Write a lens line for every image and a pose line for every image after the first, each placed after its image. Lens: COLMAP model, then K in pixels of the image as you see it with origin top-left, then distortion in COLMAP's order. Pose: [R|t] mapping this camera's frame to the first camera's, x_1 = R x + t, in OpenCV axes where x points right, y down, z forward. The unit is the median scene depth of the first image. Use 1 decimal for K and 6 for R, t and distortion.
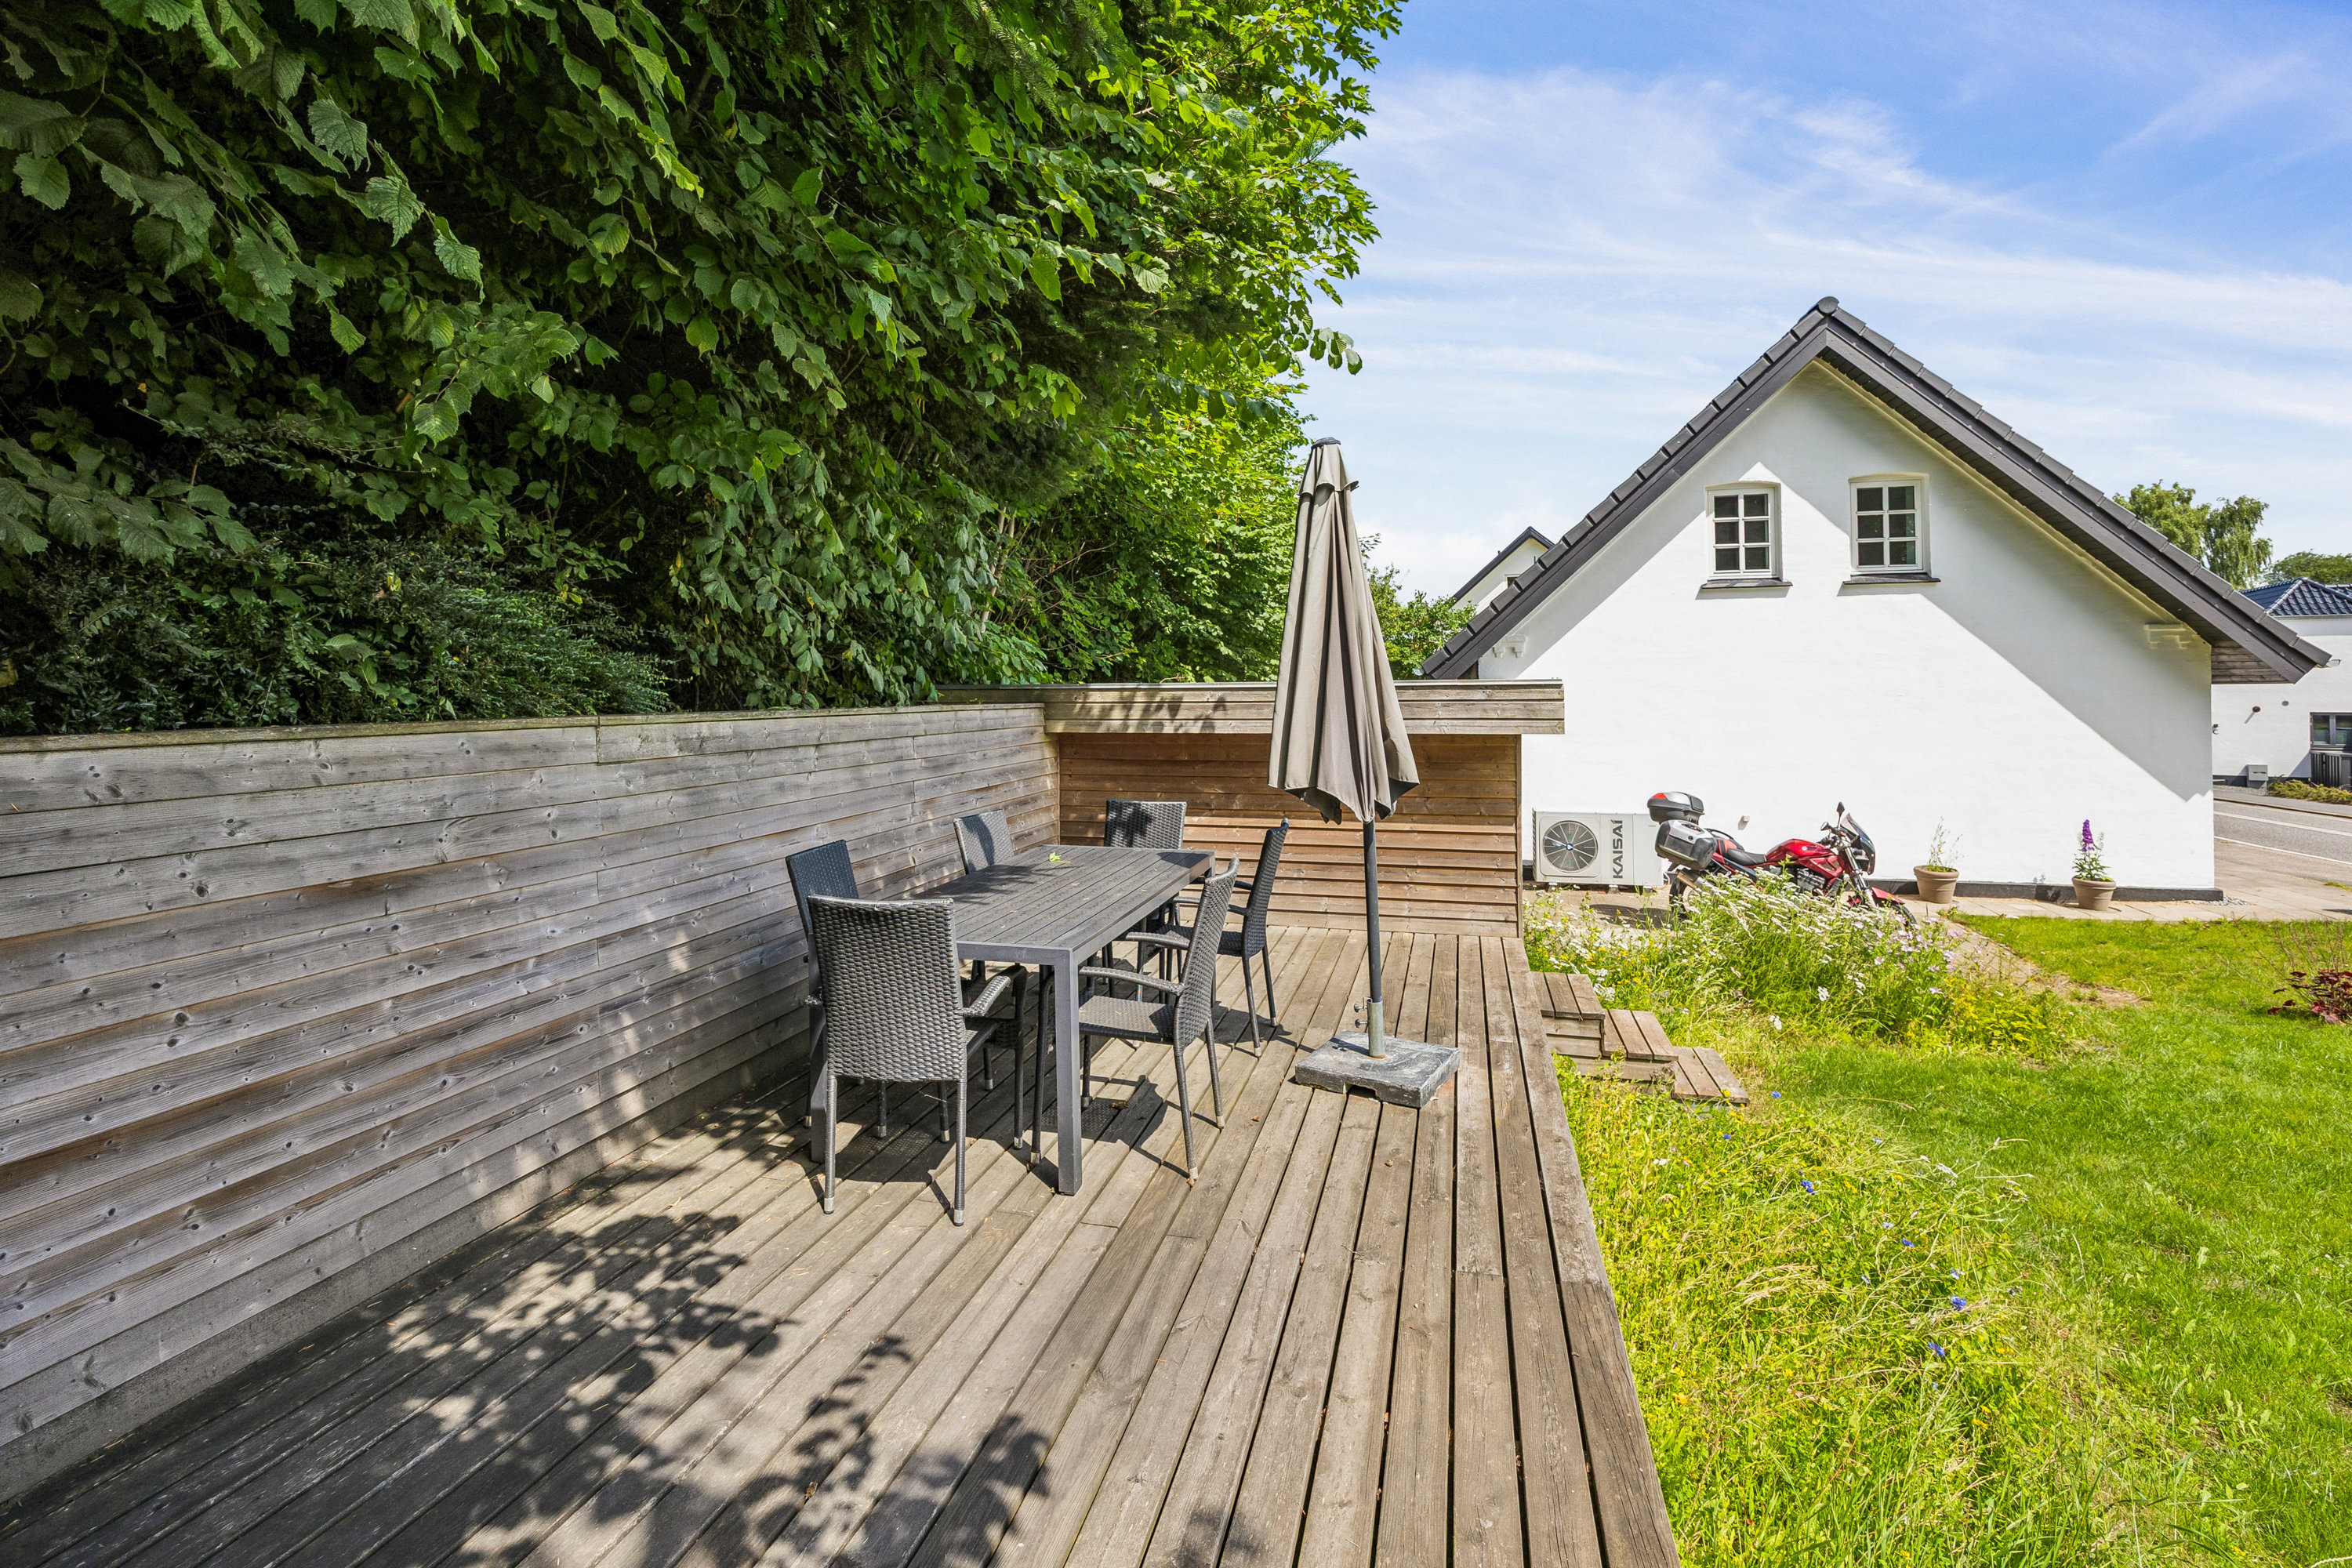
lens RADIAL K [[1085.3, 0, 1197.0], [0, 1085.3, 715.5], [0, 0, 1]] dist [-0.005083, 0.000190]
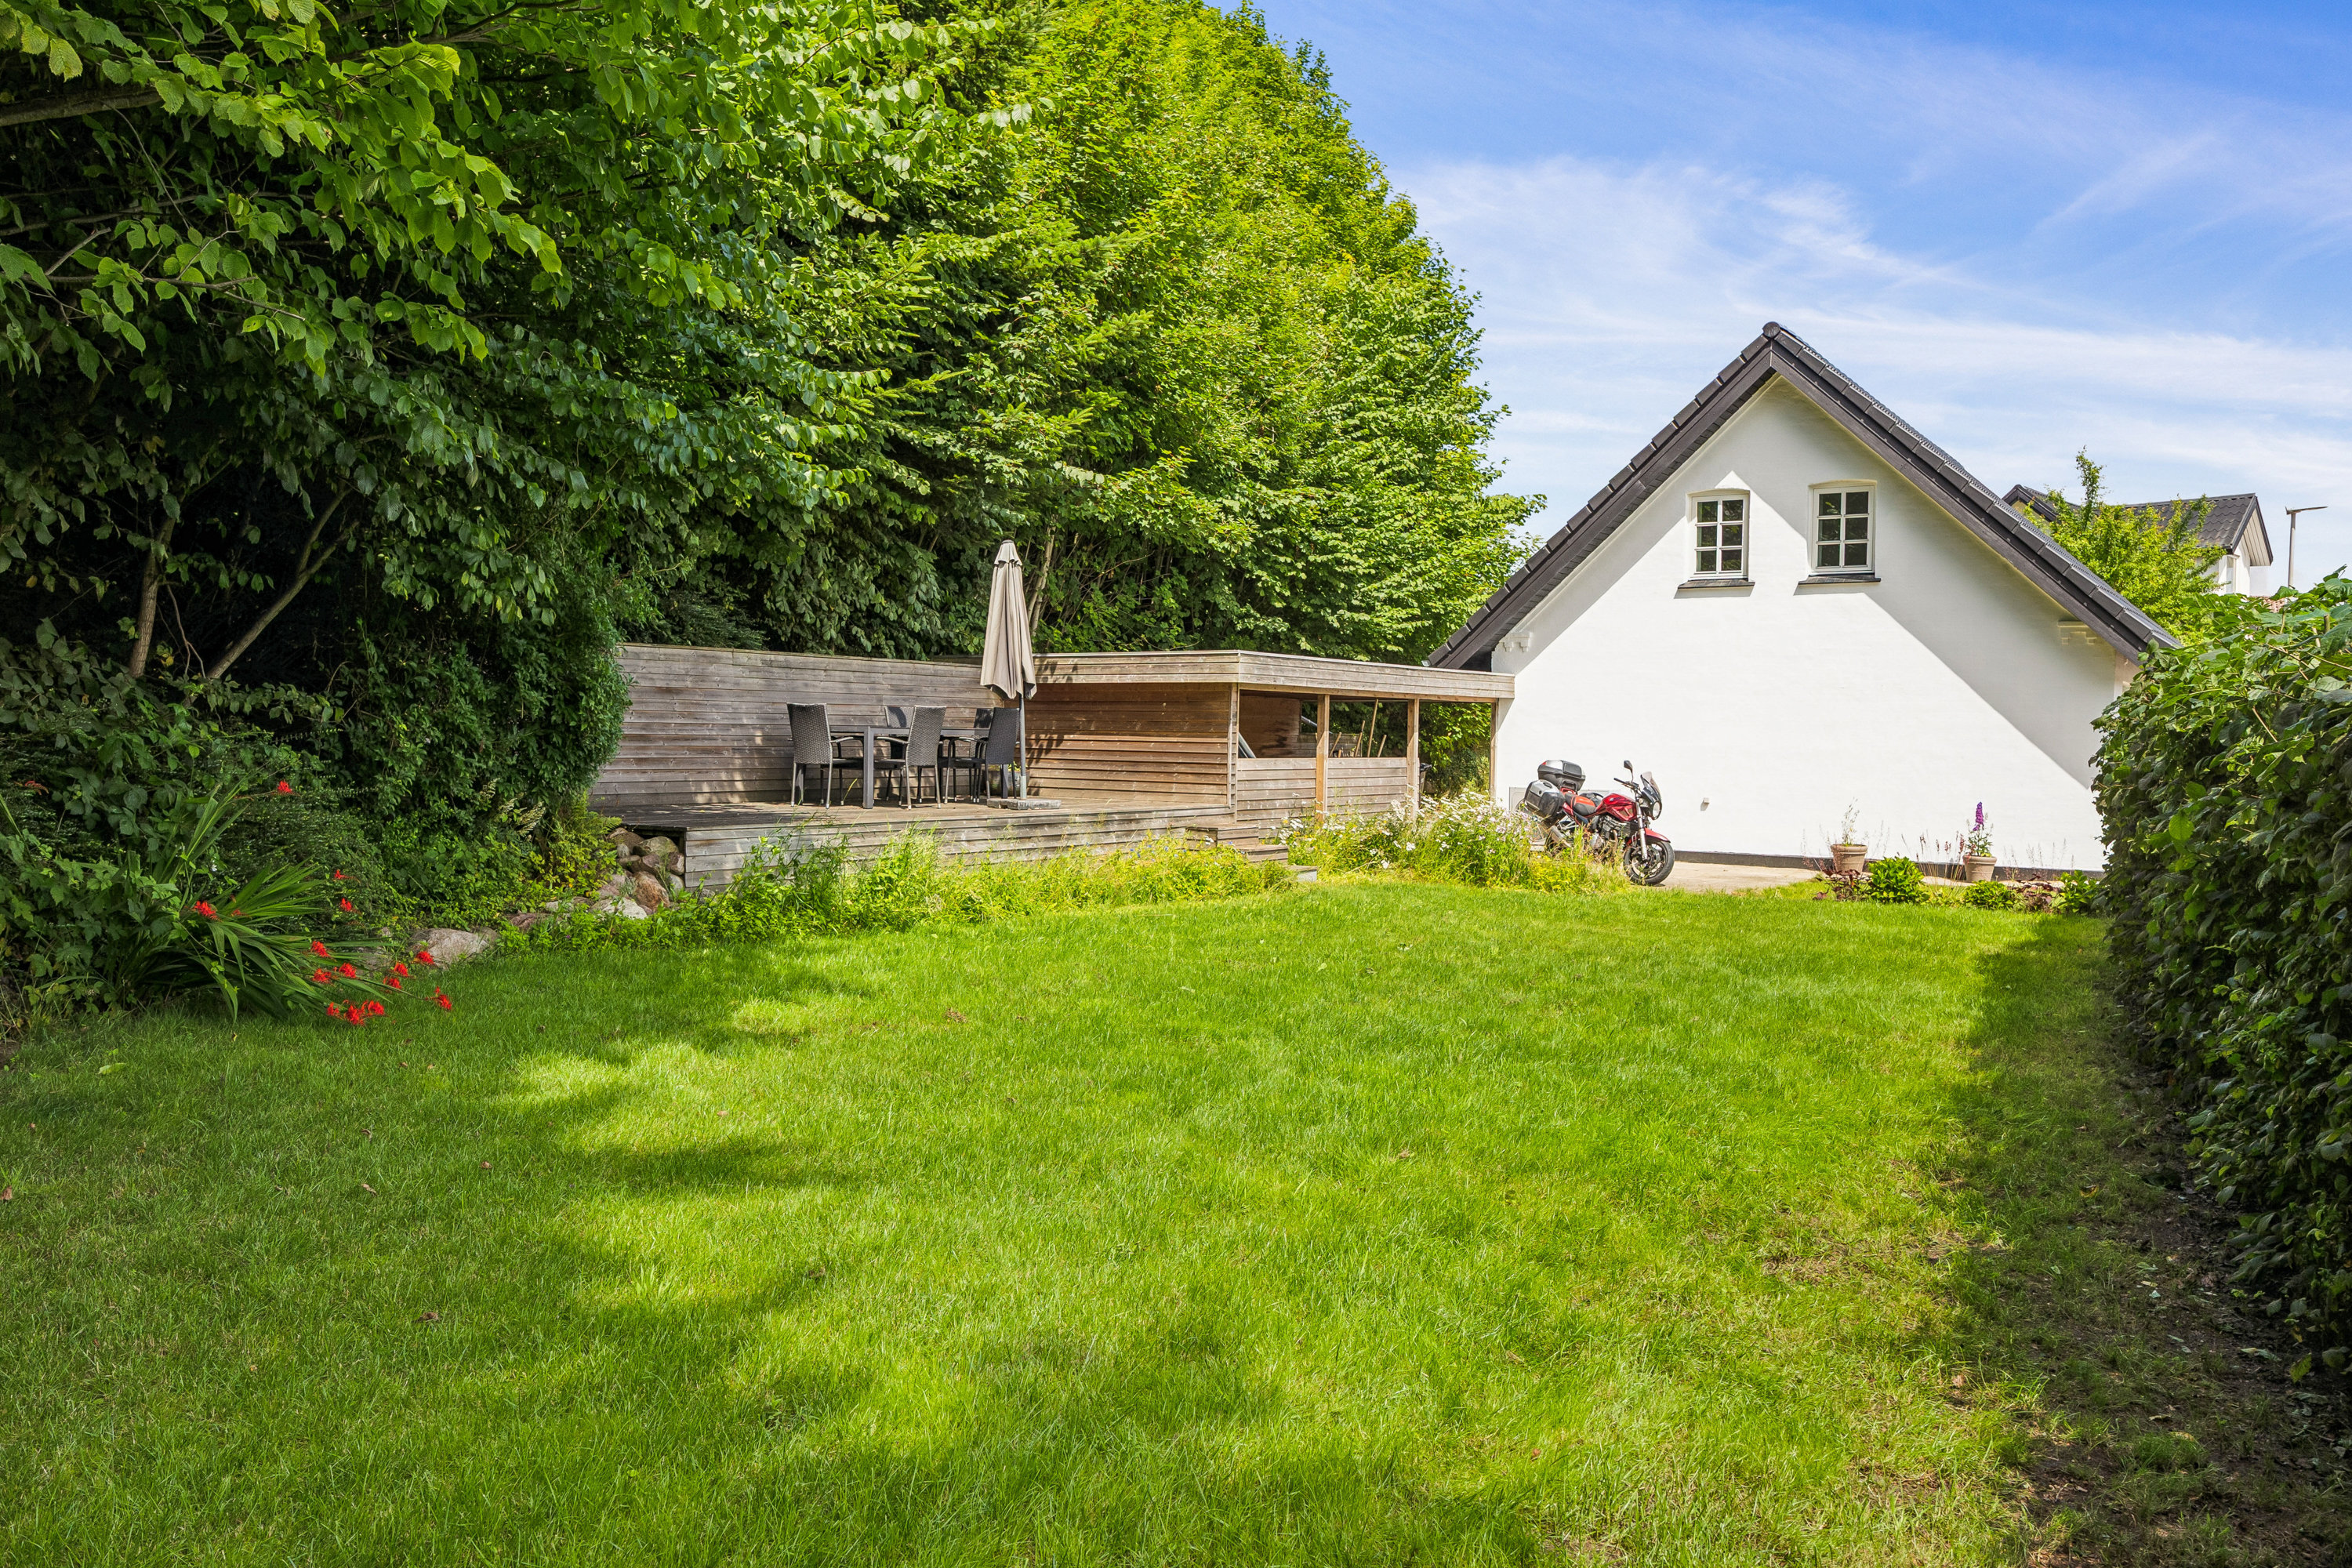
lens RADIAL K [[1807.2, 0, 1175.4], [0, 1807.2, 776.9], [0, 0, 1]] dist [-0.009225, -0.002636]
pose [[0.944258, 0.028545, -0.327965, 0.637723], [-0.029255, 0.999568, 0.002769, 0.087450], [0.327903, 0.006980, 0.944686, -0.938064]]
